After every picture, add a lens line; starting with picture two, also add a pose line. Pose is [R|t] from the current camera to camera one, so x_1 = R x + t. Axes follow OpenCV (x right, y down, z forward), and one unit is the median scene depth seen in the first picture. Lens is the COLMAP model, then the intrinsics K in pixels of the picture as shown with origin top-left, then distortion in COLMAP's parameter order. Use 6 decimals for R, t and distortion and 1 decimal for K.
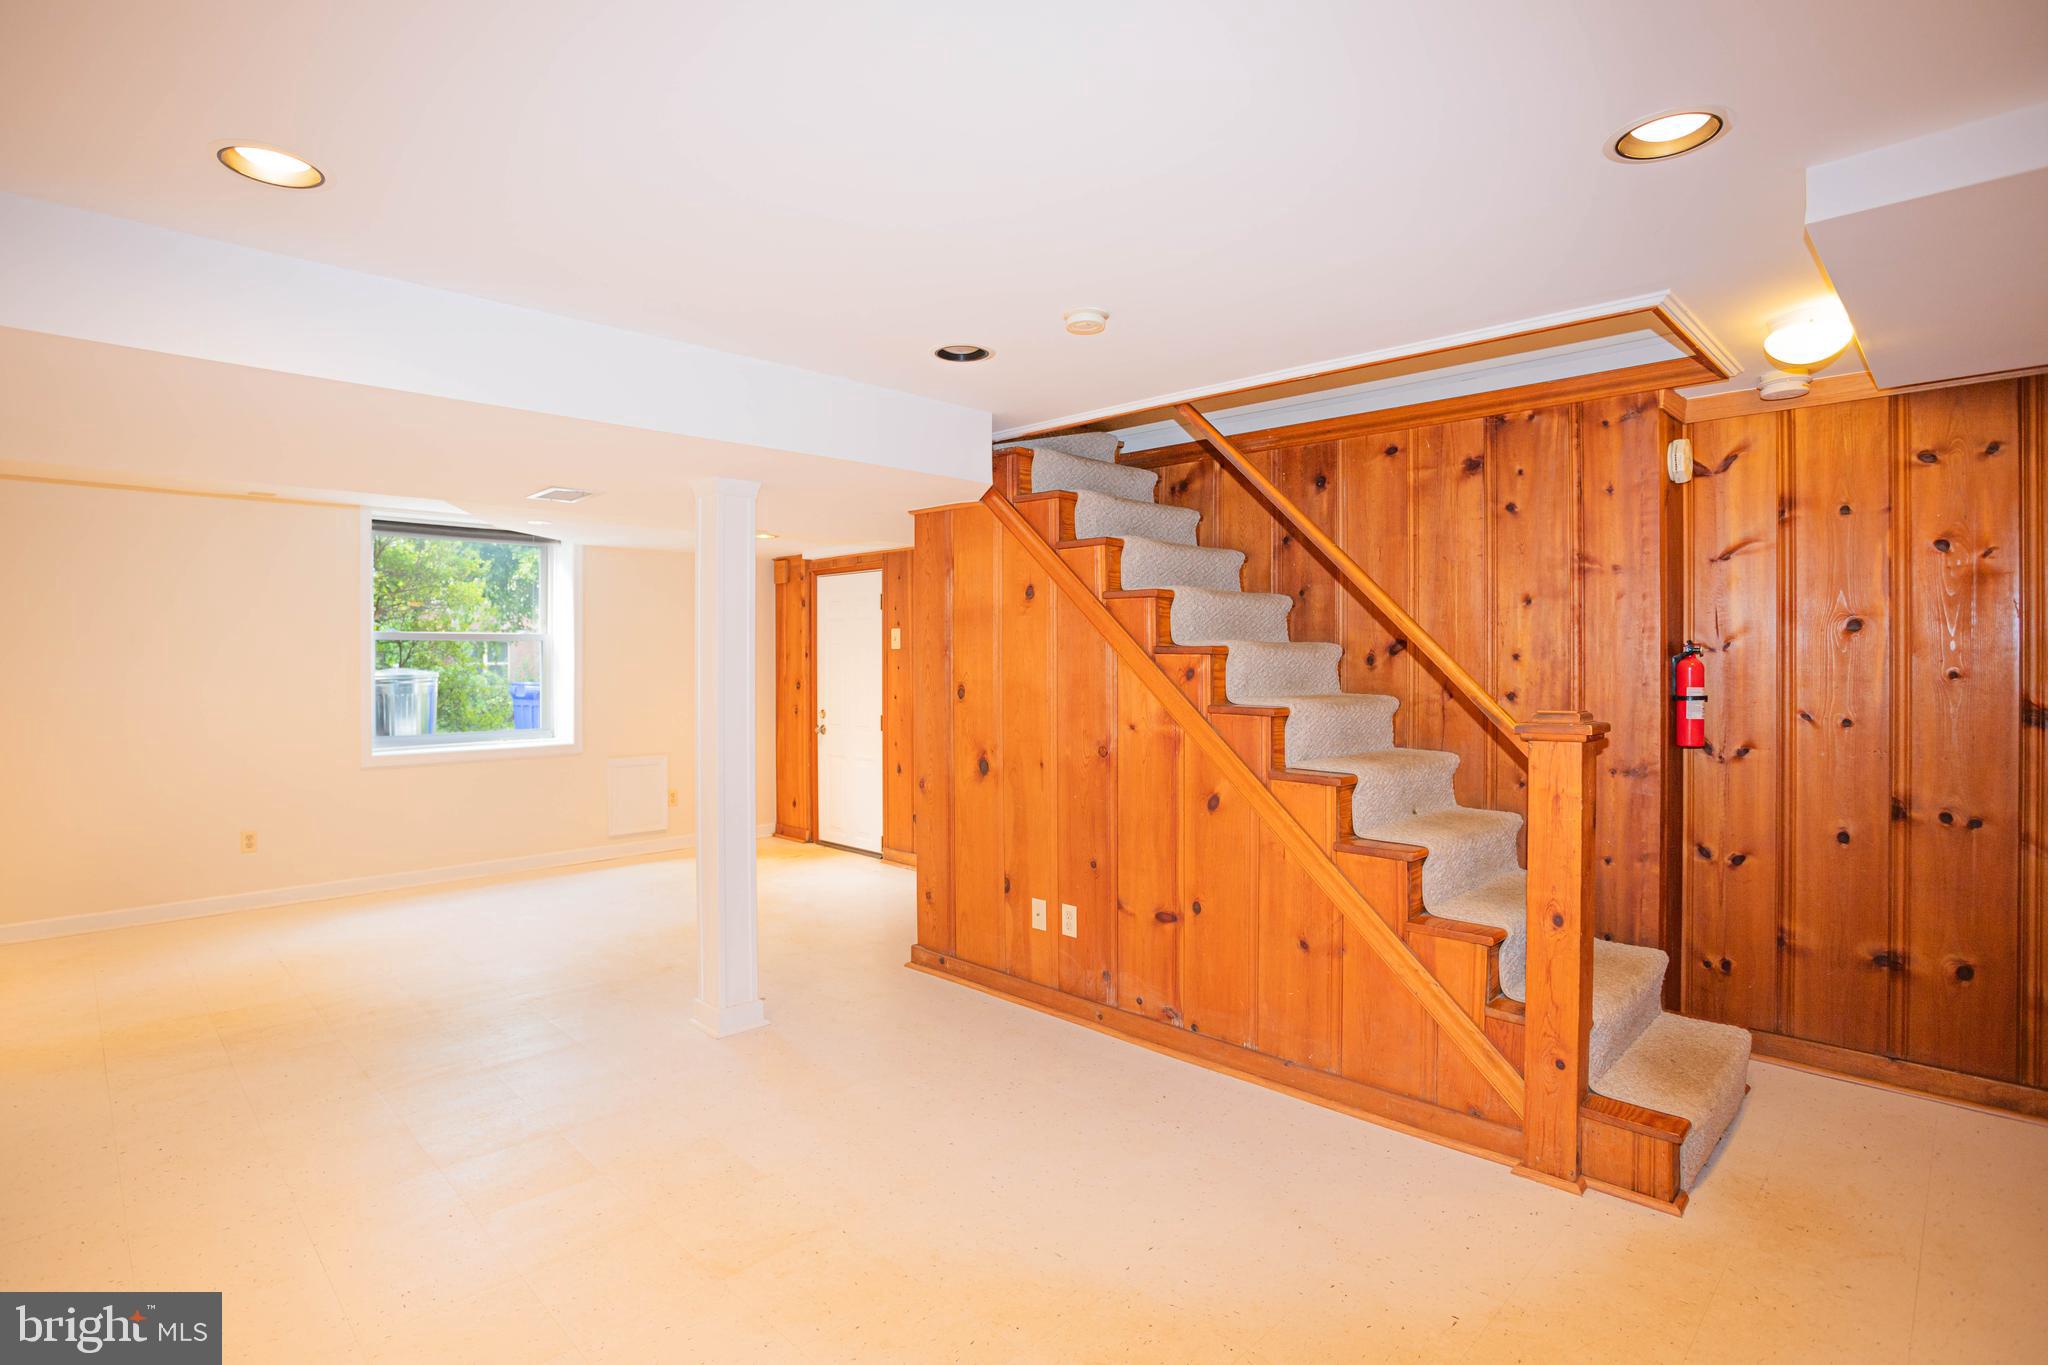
lens RADIAL K [[1012.3, 0, 1021.5], [0, 1012.3, 679.4], [0, 0, 1]] dist [-0.041004, -0.000515]
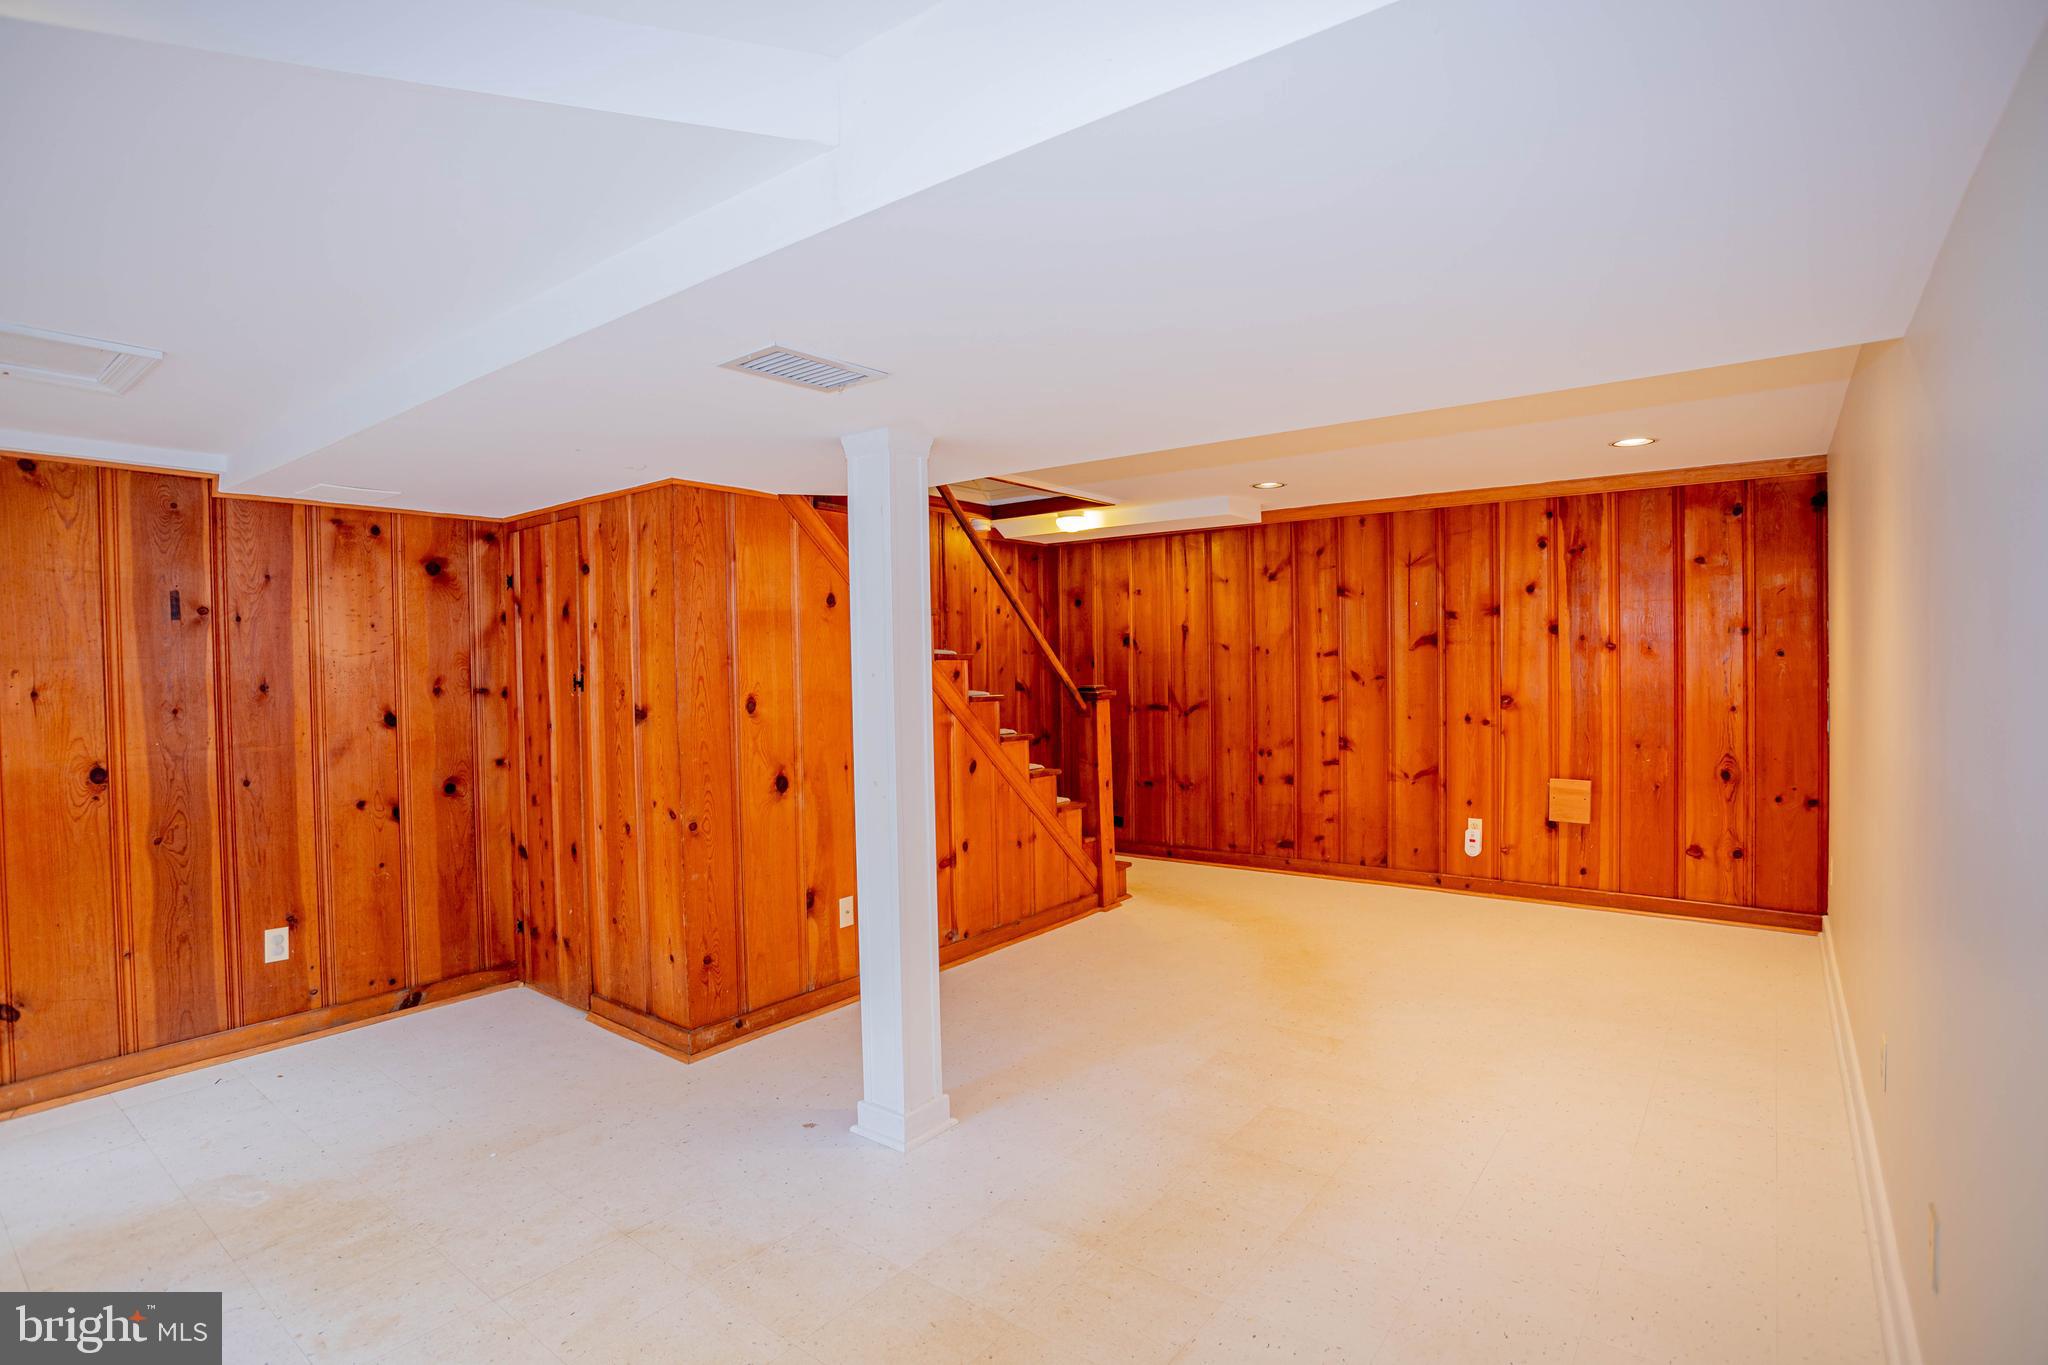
lens RADIAL K [[1012.3, 0, 1024.0], [0, 1012.3, 677.6], [0, 0, 1]] dist [-0.041004, -0.000515]
pose [[-0.122133, -0.014591, 0.992407, -1.008161], [0.035344, 0.999194, 0.019041, -0.020916], [-0.991884, 0.037402, -0.121518, 0.916179]]
